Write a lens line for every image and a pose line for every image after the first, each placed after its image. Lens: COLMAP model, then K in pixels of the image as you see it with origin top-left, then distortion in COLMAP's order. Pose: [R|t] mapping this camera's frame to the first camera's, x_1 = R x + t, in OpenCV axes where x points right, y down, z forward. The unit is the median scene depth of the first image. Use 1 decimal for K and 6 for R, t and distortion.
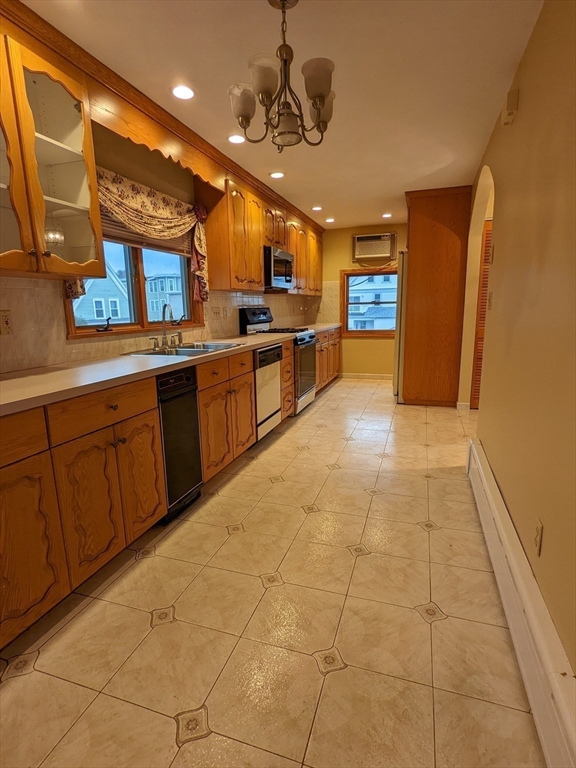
lens RADIAL K [[406.1, 0, 286.5], [0, 406.1, 388.1], [0, 0, 1]] dist [0.001018, 0.000917]
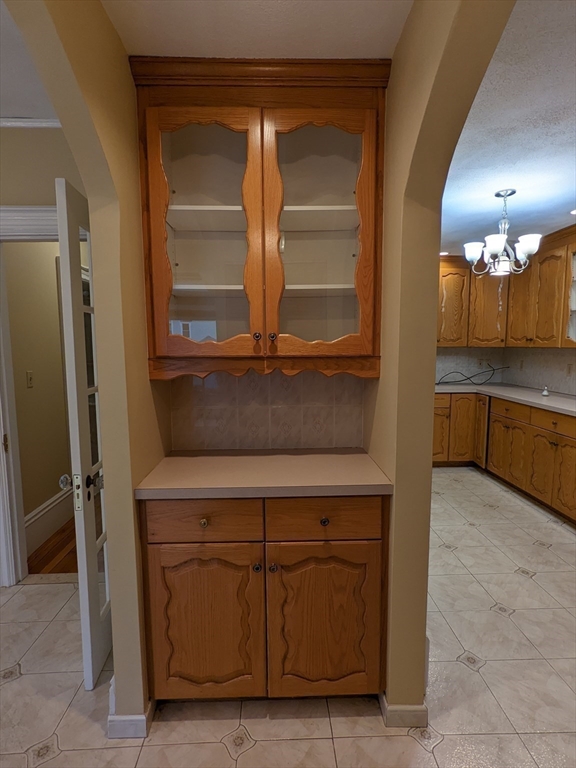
lens RADIAL K [[406.1, 0, 286.5], [0, 406.1, 388.1], [0, 0, 1]] dist [0.001018, 0.000917]
pose [[-0.936746, 0.061290, -0.344602, 0.681245], [-0.047251, 0.953392, 0.298012, -0.304388], [0.346806, 0.295445, -0.890190, 1.124470]]
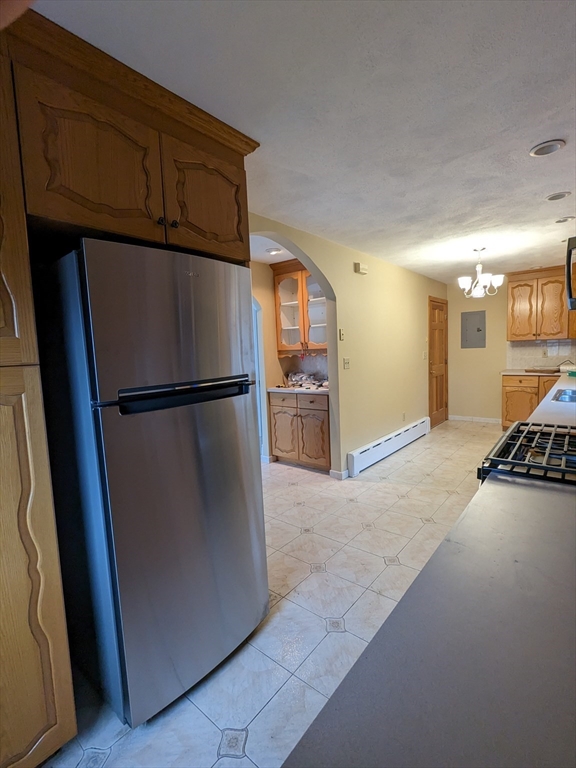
lens RADIAL K [[362.0, 0, 288.0], [0, 362.0, 384.0], [0, 0, 1]] dist [0.000371, 0.000091]
pose [[-0.931969, 0.021598, 0.361895, 0.159030], [0.126995, 0.954425, 0.270083, -0.427345], [-0.339568, 0.297668, -0.892237, 1.842613]]
